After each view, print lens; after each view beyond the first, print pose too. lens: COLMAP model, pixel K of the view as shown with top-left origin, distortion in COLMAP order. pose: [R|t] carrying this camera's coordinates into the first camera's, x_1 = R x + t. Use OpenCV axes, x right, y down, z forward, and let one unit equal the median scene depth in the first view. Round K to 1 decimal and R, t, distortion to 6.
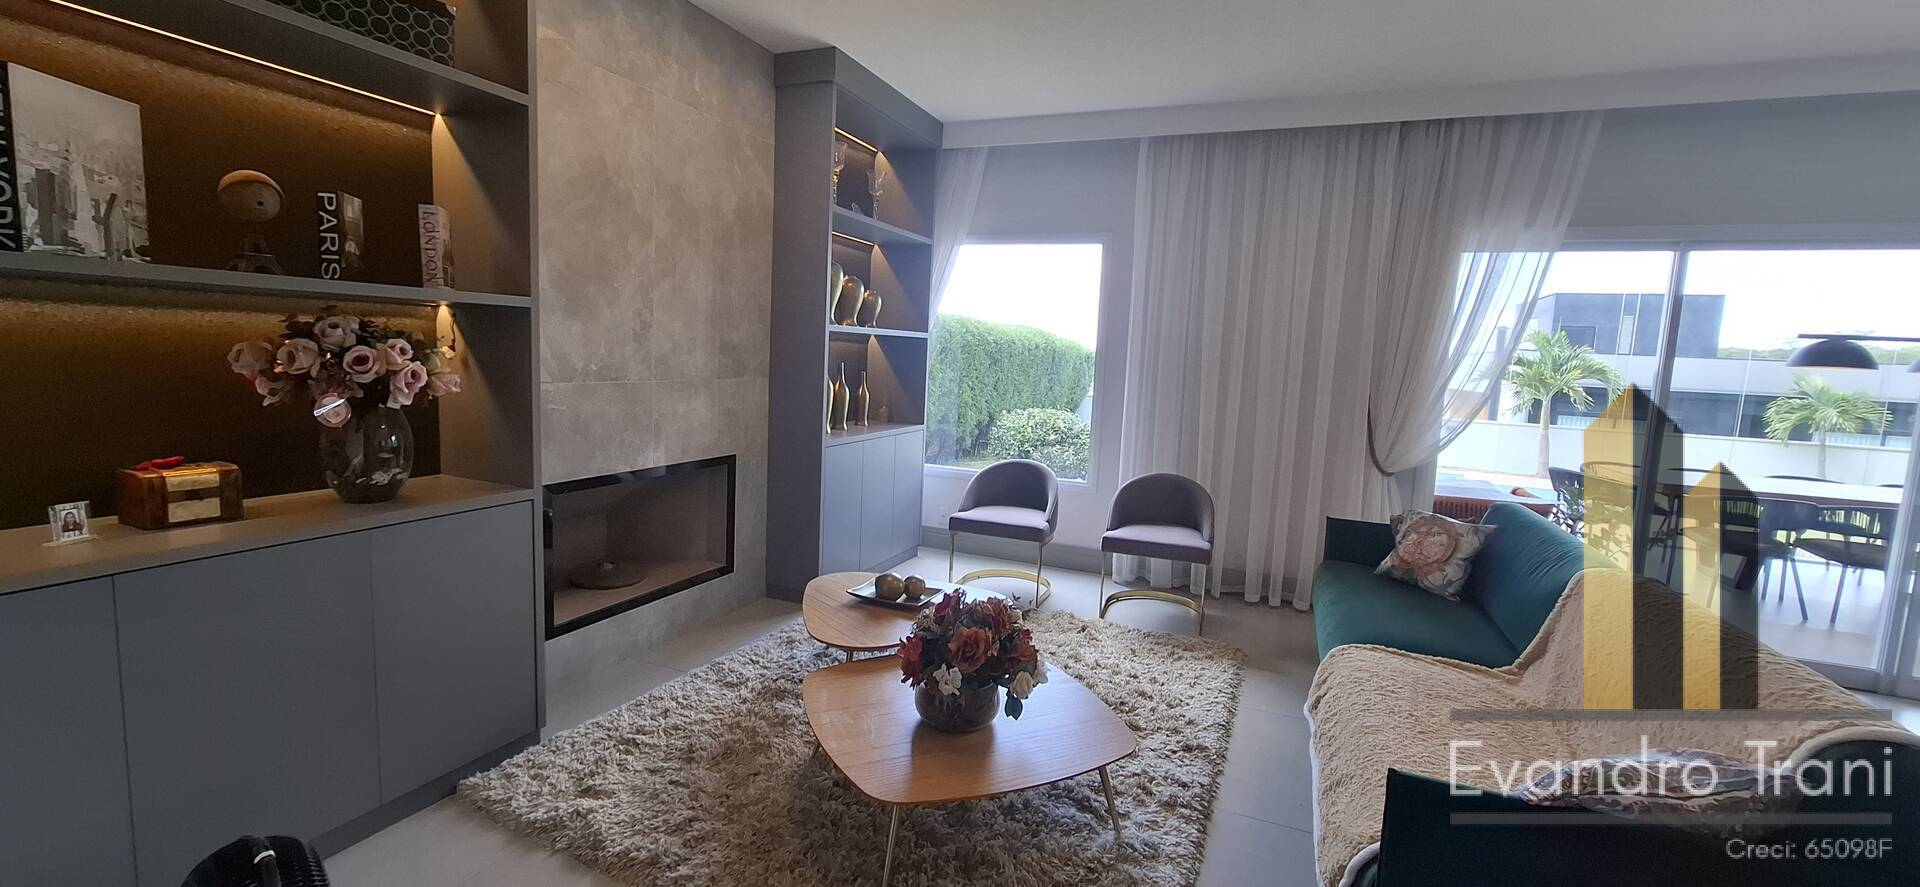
lens RADIAL K [[763.7, 0, 957.9], [0, 763.7, 431.3], [0, 0, 1]] dist [-0.006388, 0.000923]
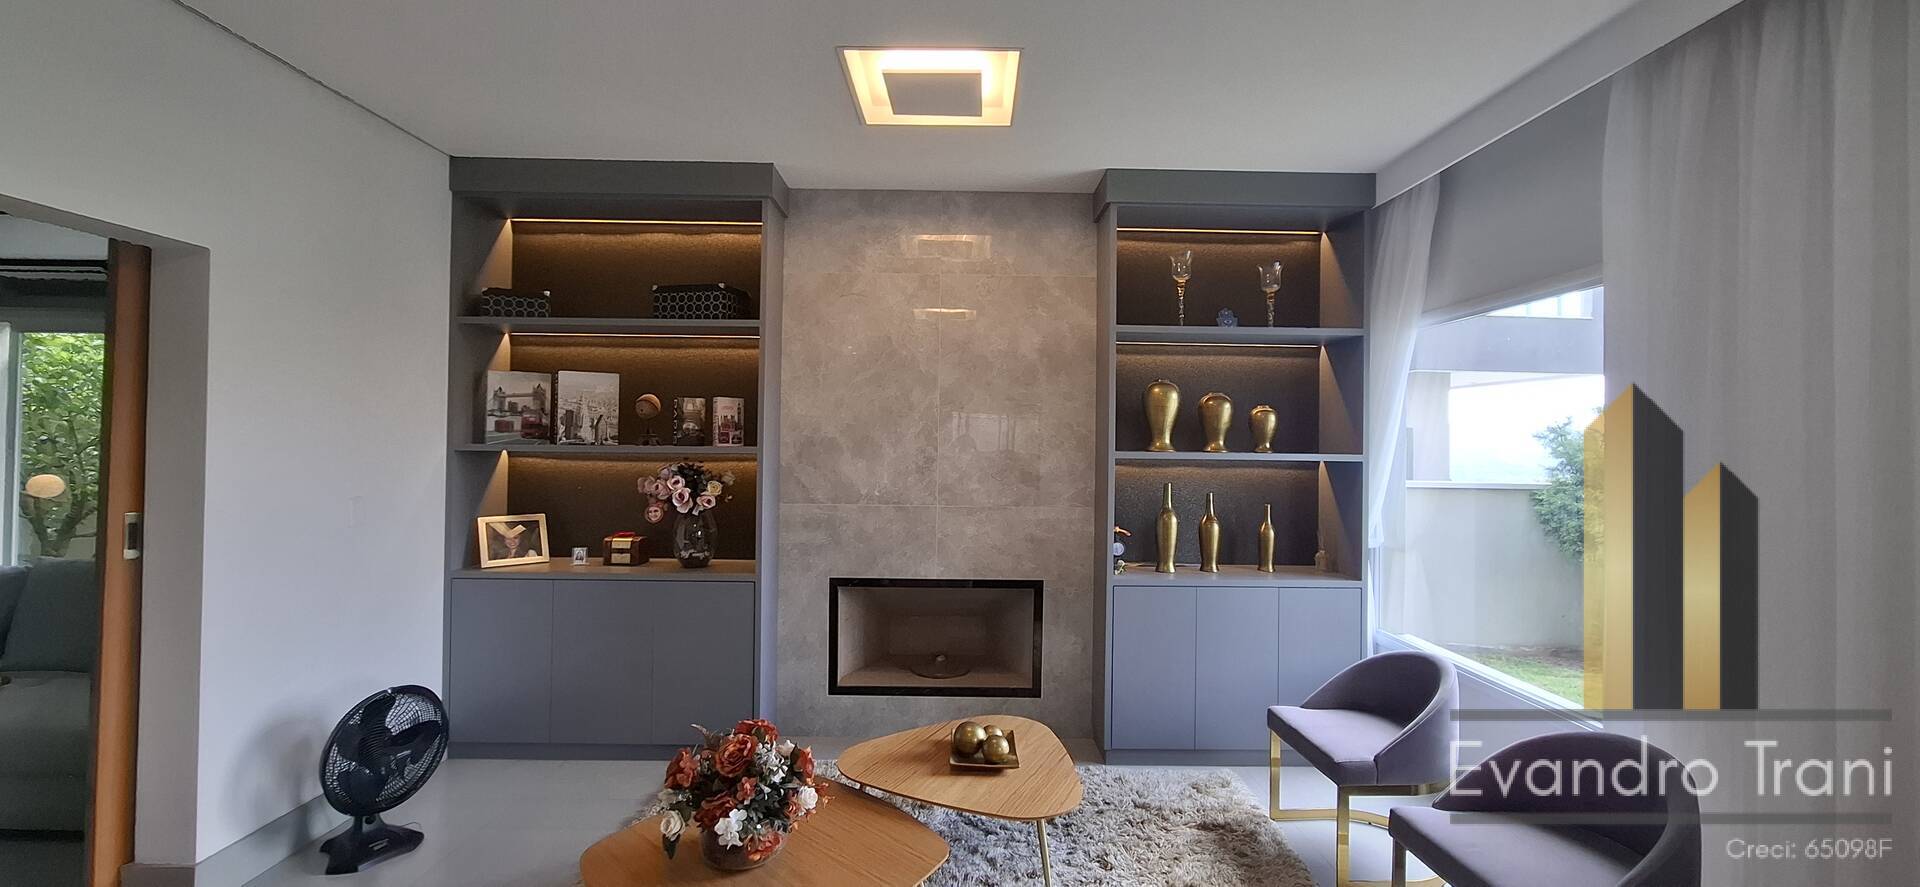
lens RADIAL K [[763.7, 0, 949.4], [0, 763.7, 426.8], [0, 0, 1]] dist [-0.006388, 0.000923]
pose [[0.396591, -0.046050, -0.916840, 0.752245], [-0.091070, 0.991841, -0.089210, -0.087717], [0.913467, 0.118876, 0.389161, 0.564421]]
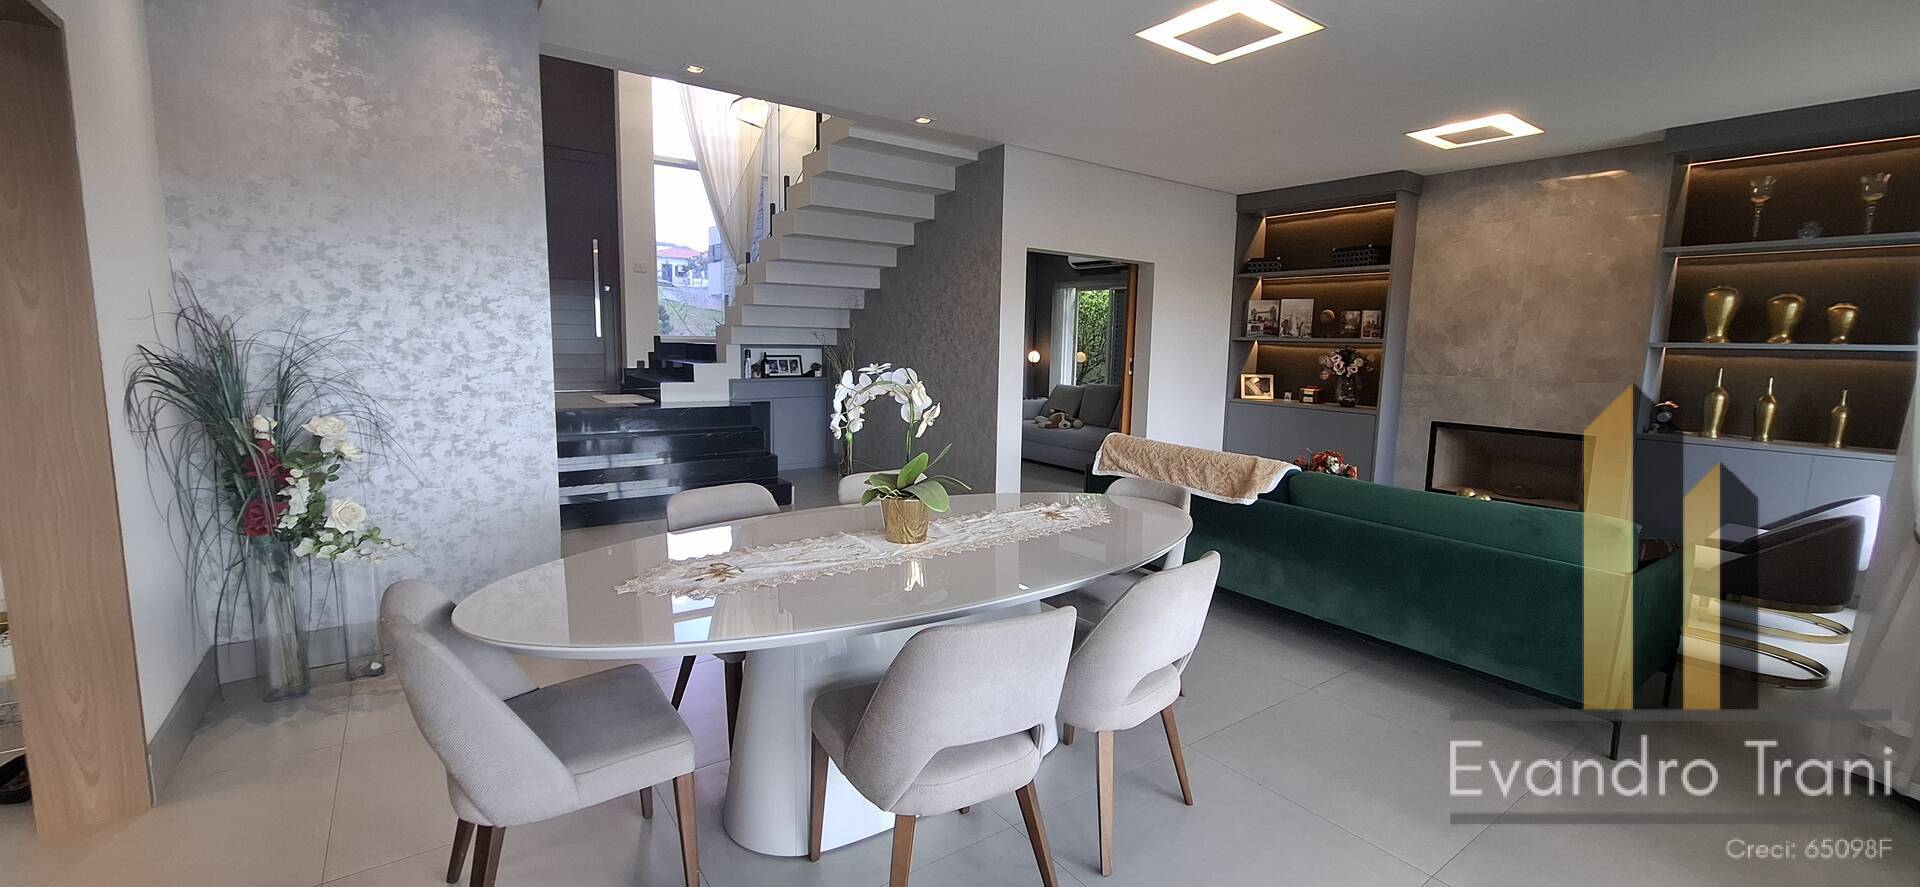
lens RADIAL K [[763.7, 0, 959.2], [0, 763.7, 435.7], [0, 0, 1]] dist [-0.006388, 0.000923]
pose [[-0.517737, 0.053229, -0.853882, 1.897267], [-0.132109, 0.981118, 0.141263, -0.017720], [0.845279, 0.185943, -0.500929, 0.863571]]
